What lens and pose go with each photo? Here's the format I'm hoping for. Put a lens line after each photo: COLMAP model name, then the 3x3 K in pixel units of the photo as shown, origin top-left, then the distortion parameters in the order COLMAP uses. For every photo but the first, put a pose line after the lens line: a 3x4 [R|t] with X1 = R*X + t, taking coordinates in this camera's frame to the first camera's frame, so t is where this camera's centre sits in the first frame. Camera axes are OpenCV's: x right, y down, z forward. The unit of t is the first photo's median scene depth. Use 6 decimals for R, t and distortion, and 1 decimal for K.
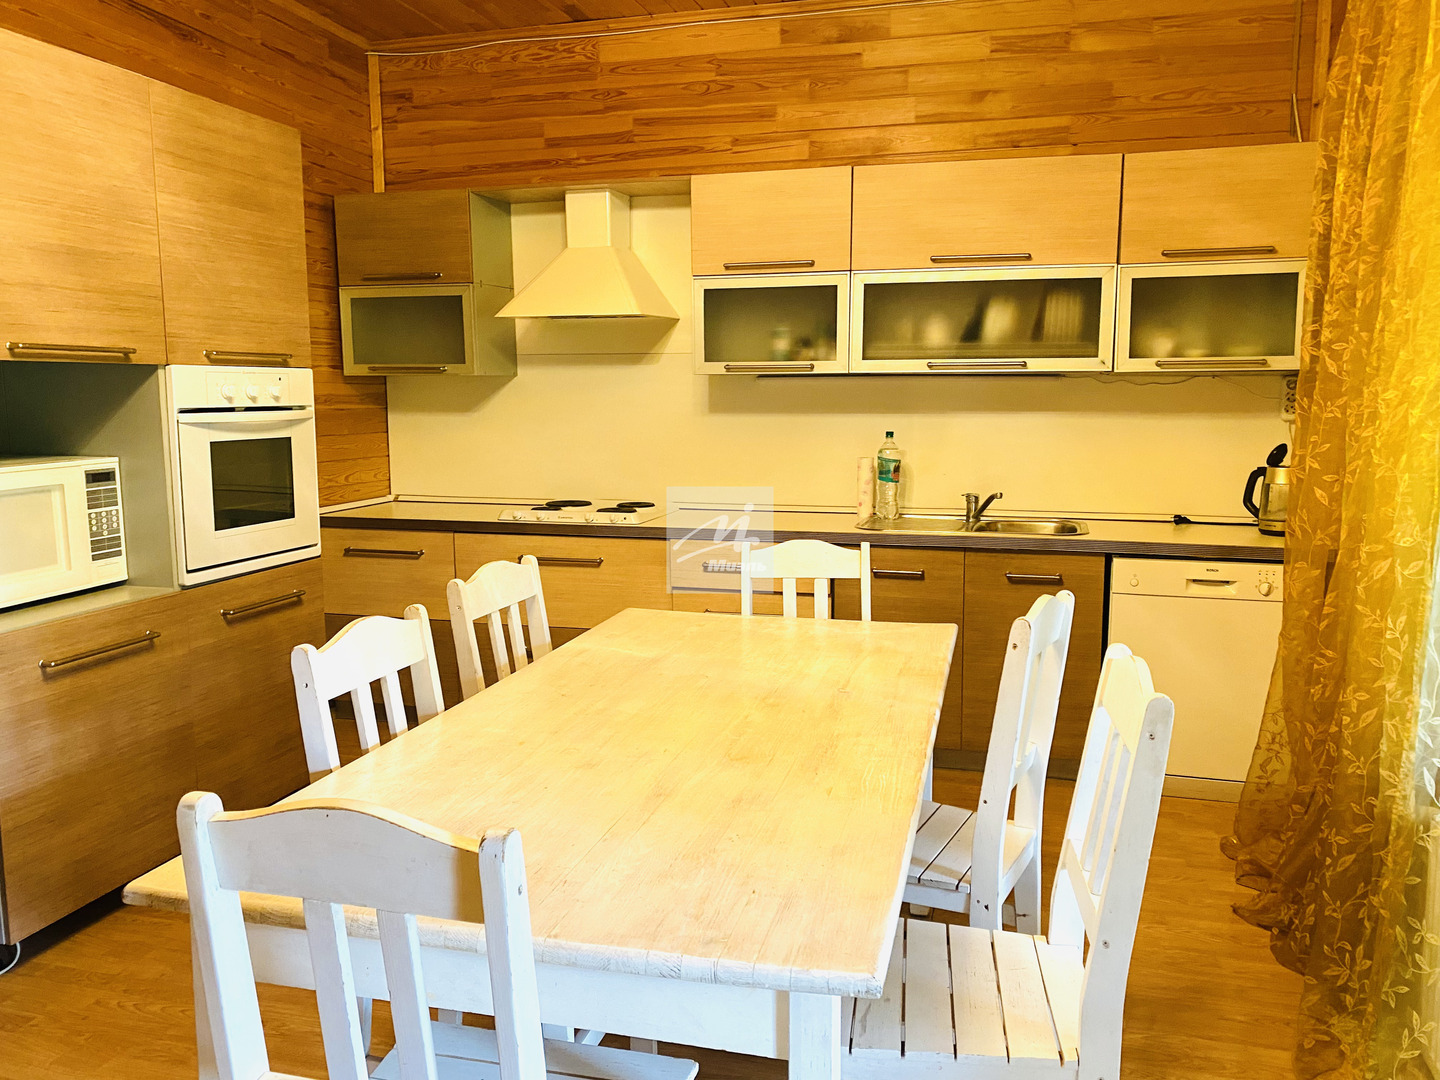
lens RADIAL K [[1067.0, 0, 720.0], [0, 1067.0, 540.0], [0, 0, 1]] dist [0.084215, -0.113855]
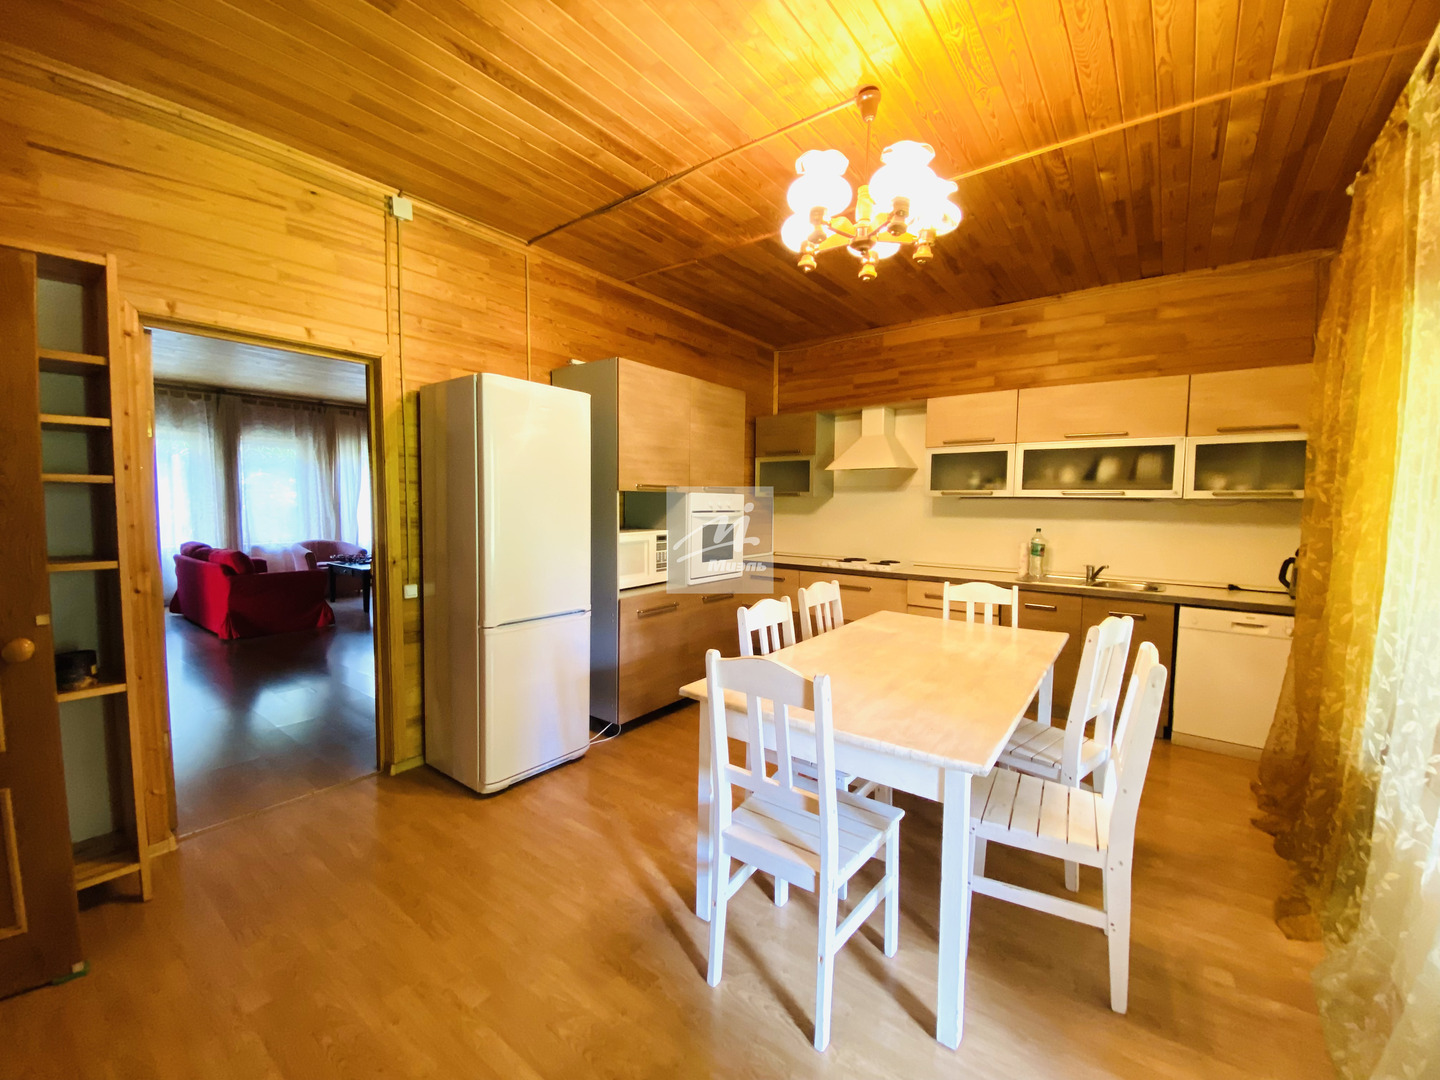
lens RADIAL K [[585.5, 0, 711.7], [0, 585.5, 542.3], [0, 0, 1]] dist [0.027861, -0.029087]
pose [[0.926490, 0.037125, -0.374483, 0.024752], [-0.063676, 0.996238, -0.058776, 0.019110], [0.370892, 0.078301, 0.925369, -0.158222]]
